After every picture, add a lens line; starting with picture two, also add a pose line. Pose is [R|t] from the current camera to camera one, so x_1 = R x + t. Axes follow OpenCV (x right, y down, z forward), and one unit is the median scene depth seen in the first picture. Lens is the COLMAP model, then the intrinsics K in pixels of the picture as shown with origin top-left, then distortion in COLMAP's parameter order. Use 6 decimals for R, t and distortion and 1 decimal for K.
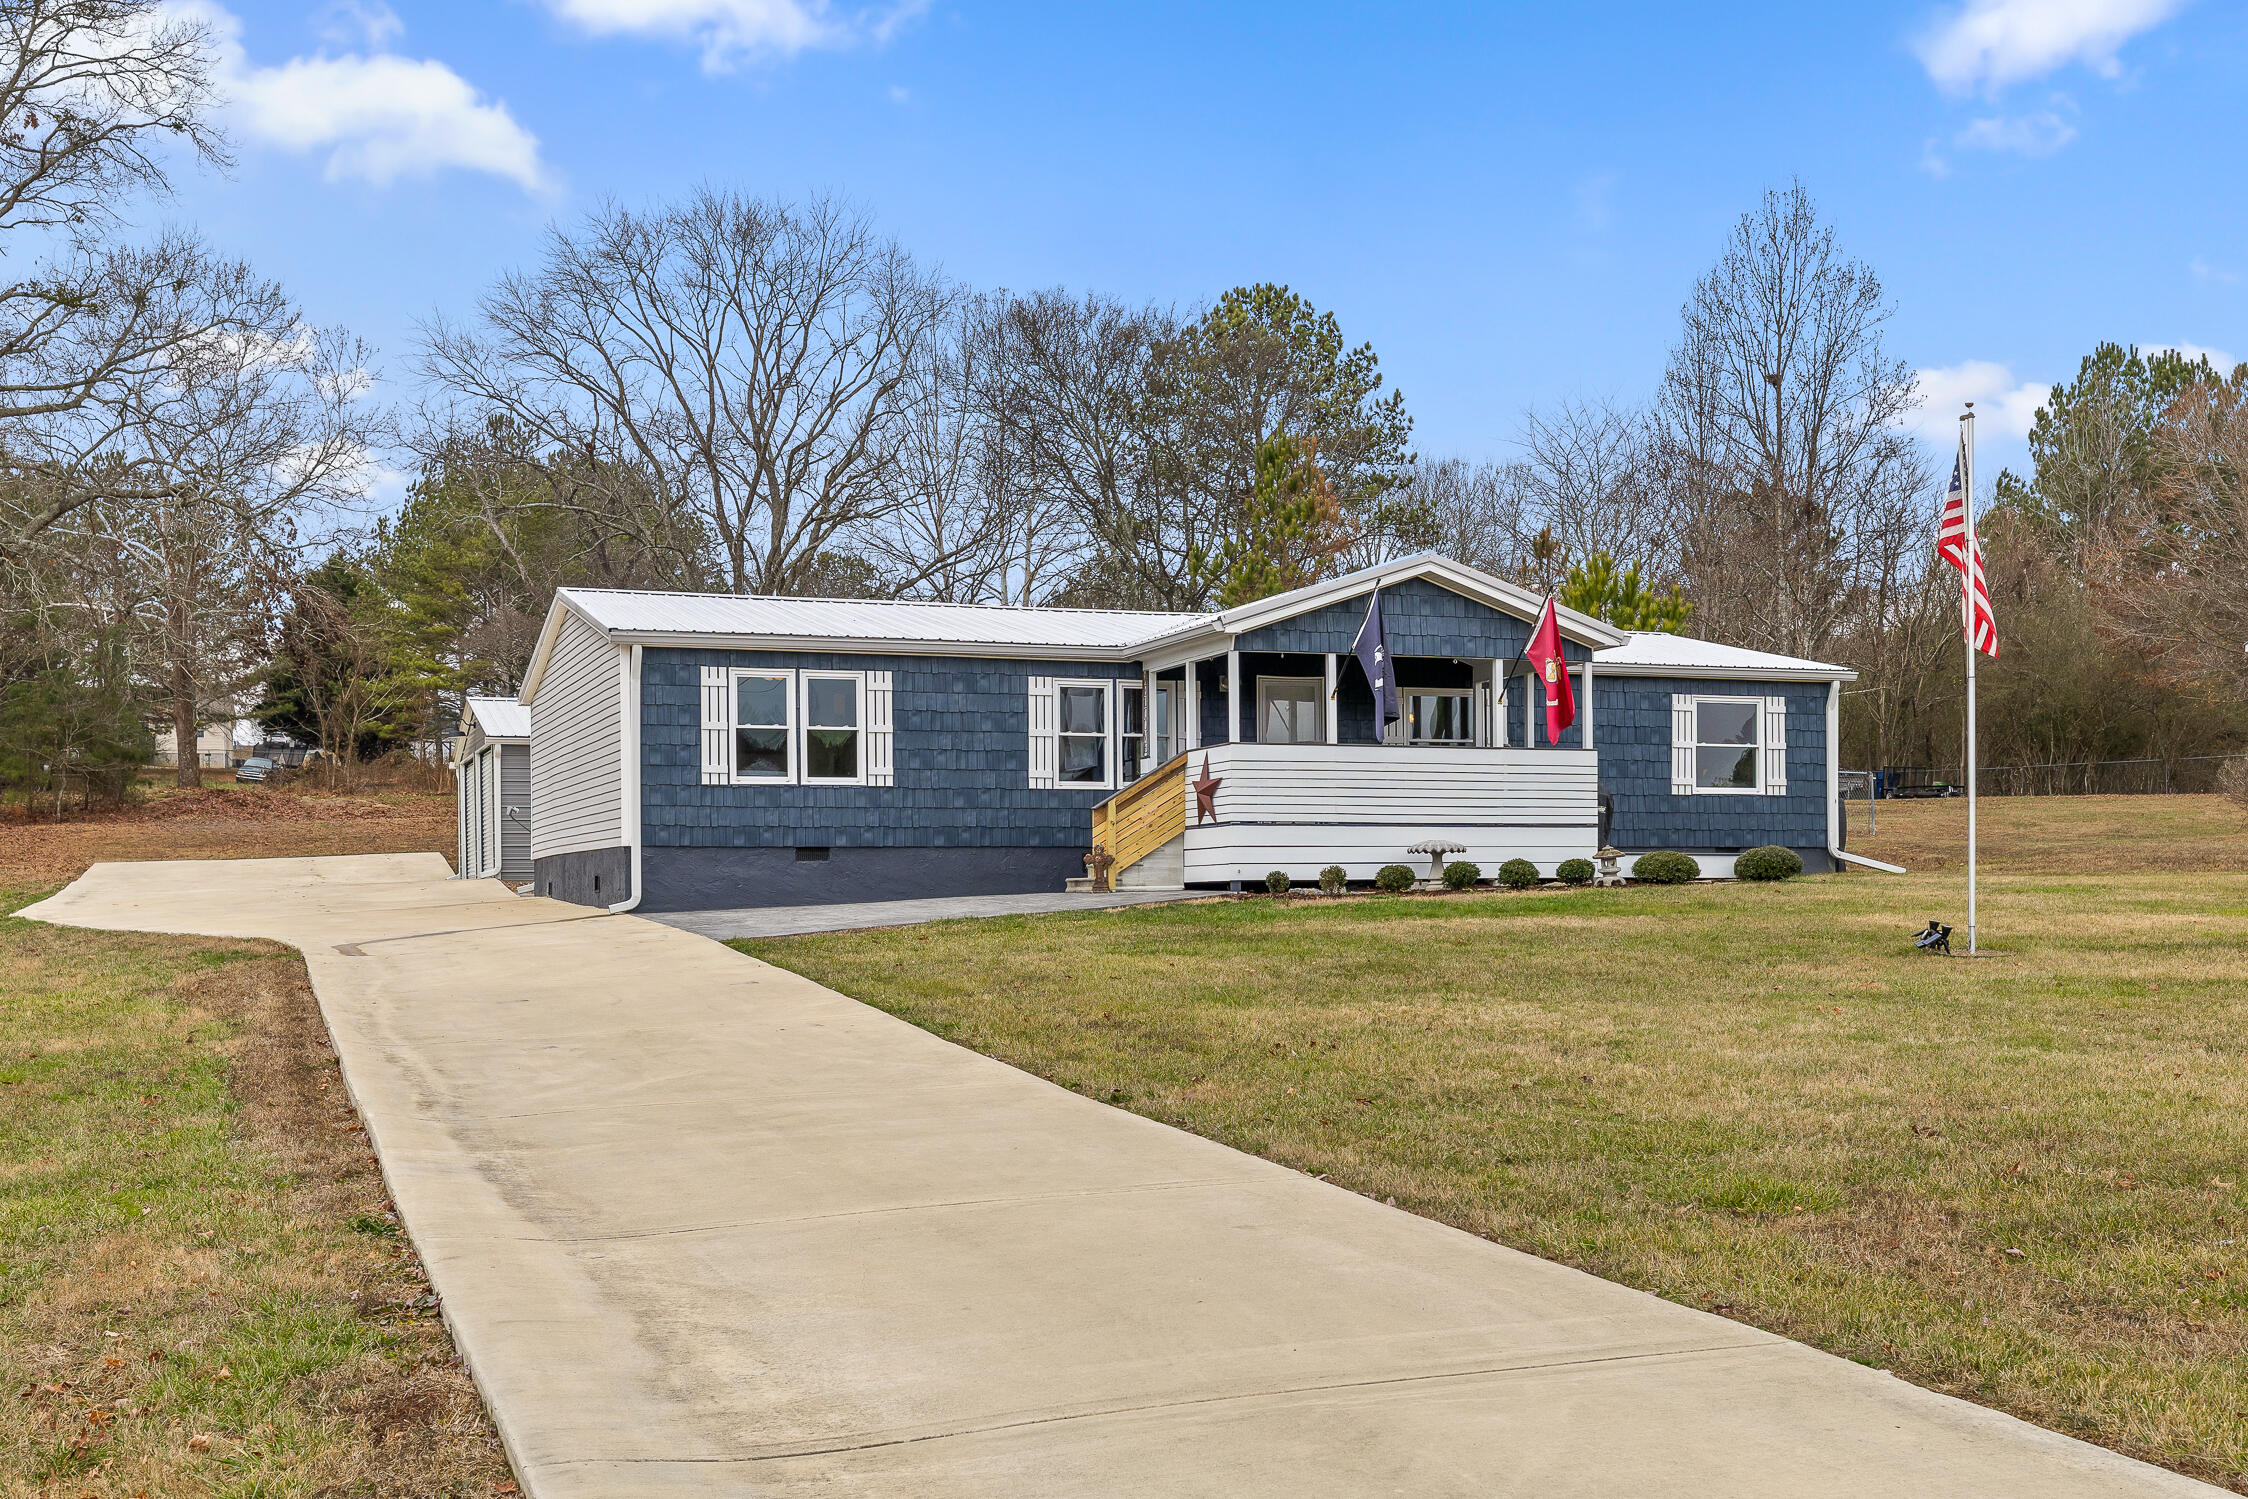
lens RADIAL K [[2214.1, 0, 1132.7], [0, 2214.1, 750.4], [0, 0, 1]] dist [-0.002795, 0.000000]
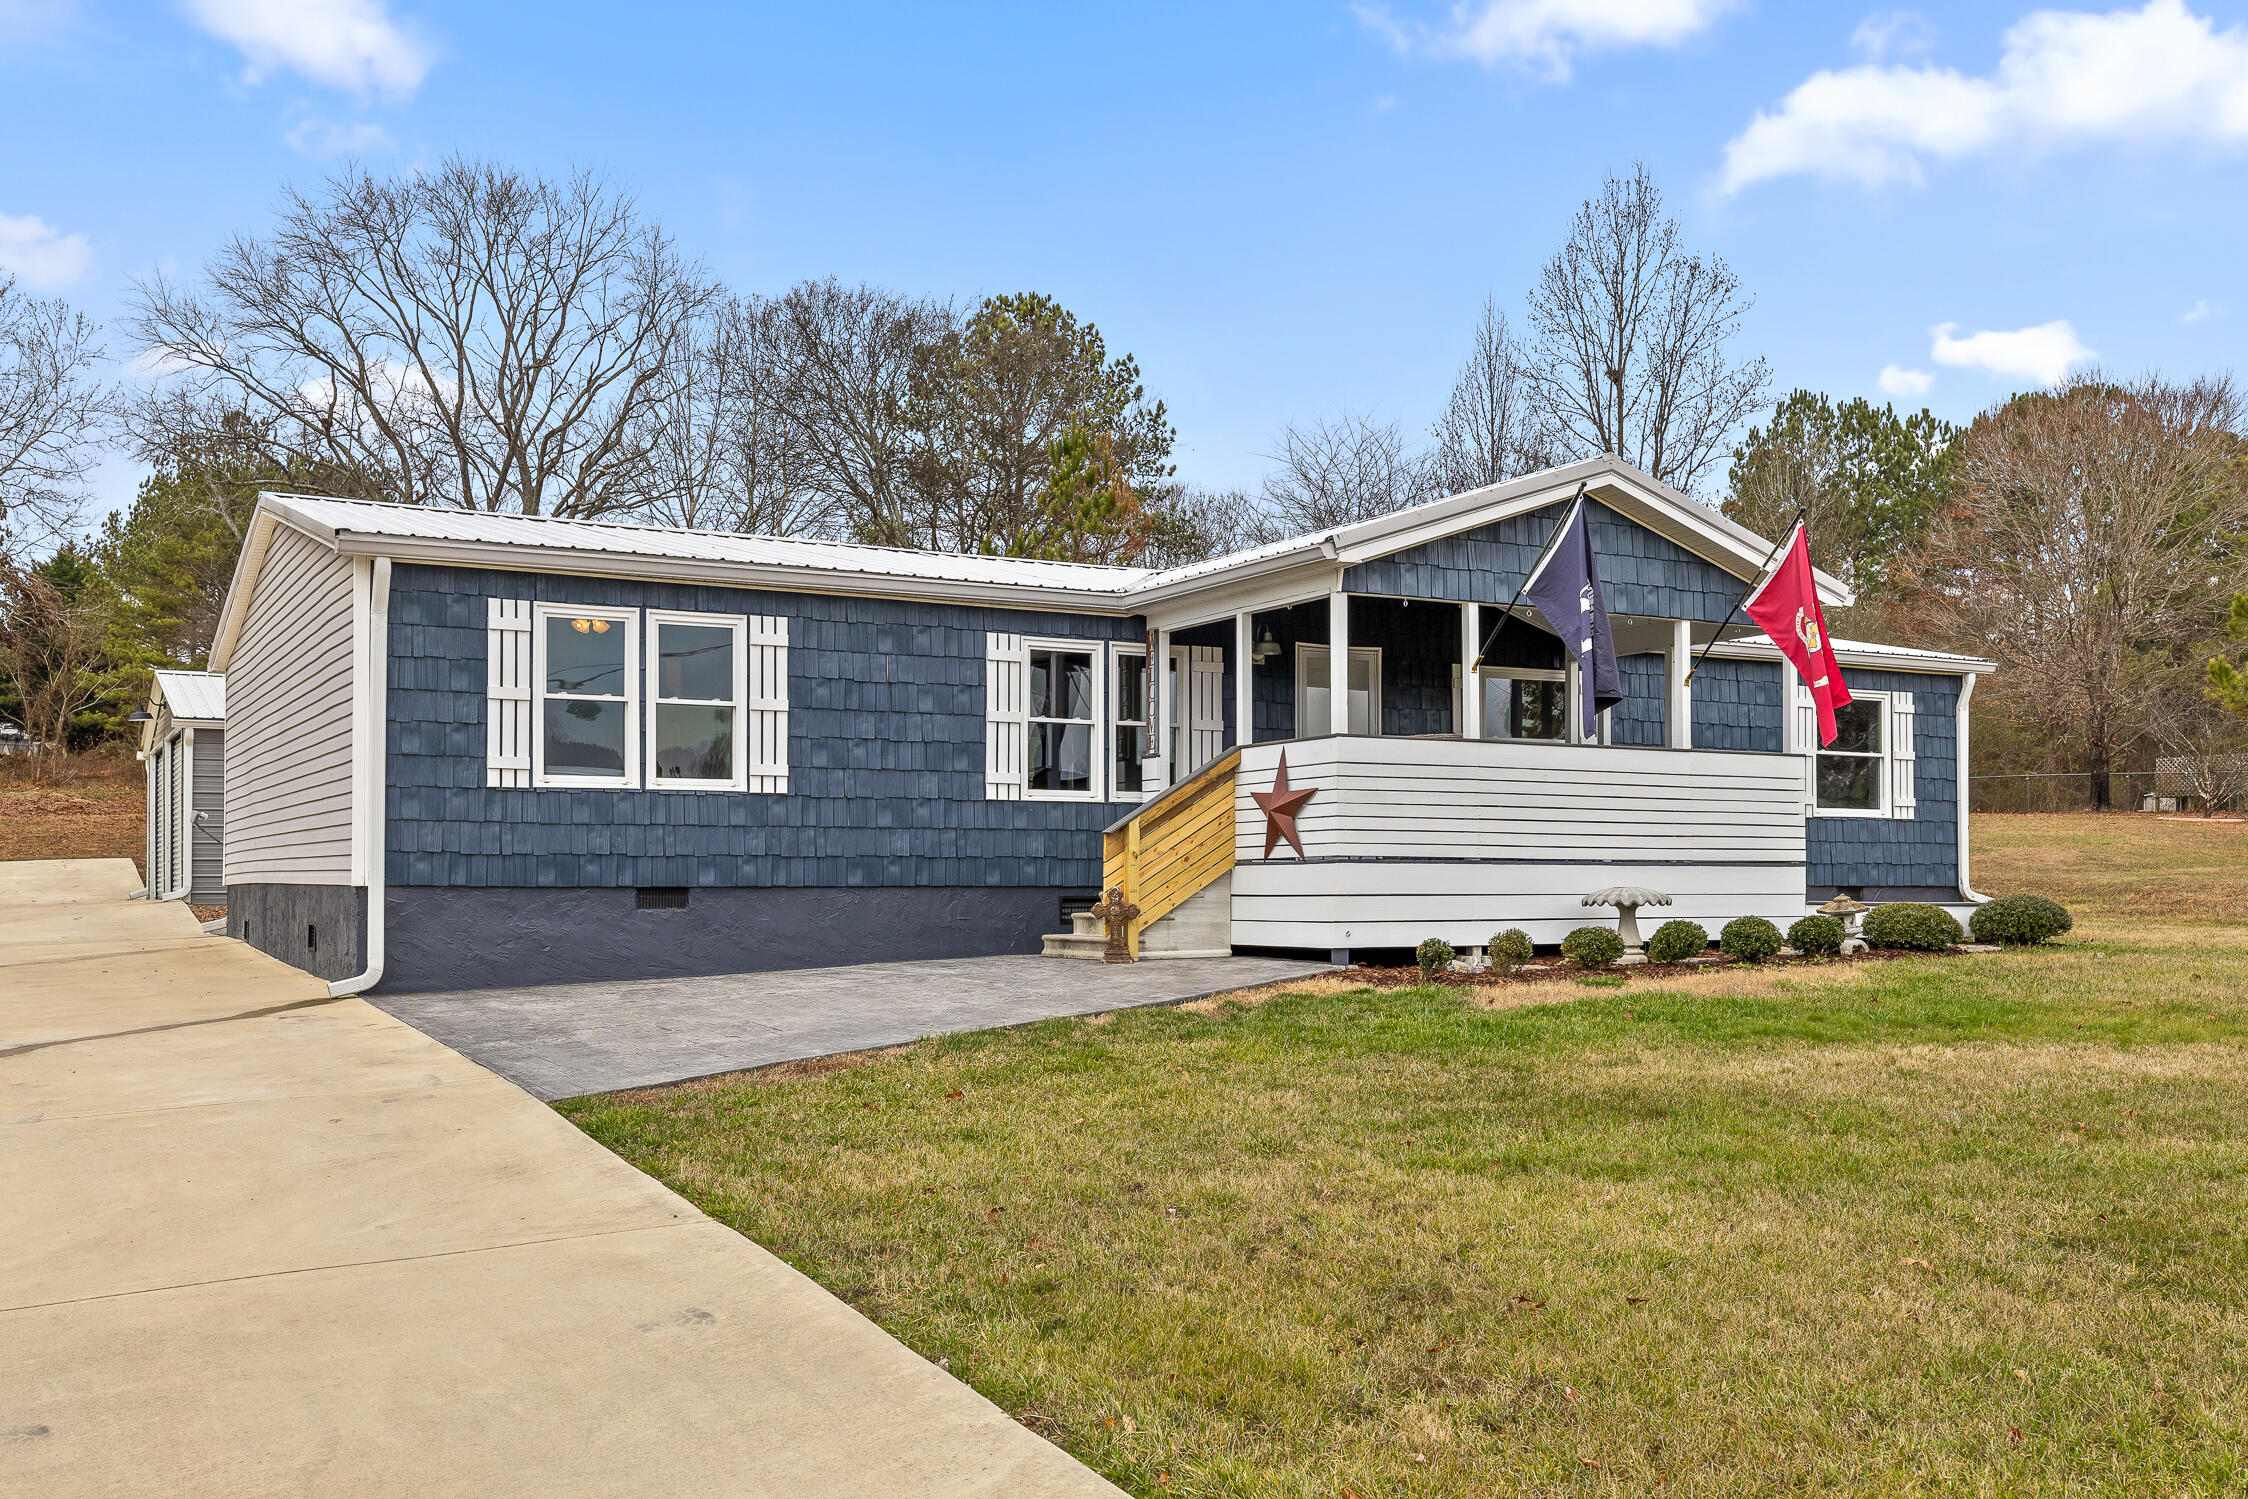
lens RADIAL K [[2052.1, 0, 1110.4], [0, 2052.1, 762.9], [0, 0, 1]] dist [0.005045, 0.000000]
pose [[0.992093, 0.015862, 0.124501, -0.067818], [-0.016187, 0.999868, 0.001598, 0.003537], [-0.124459, -0.003600, 0.992218, 0.296109]]
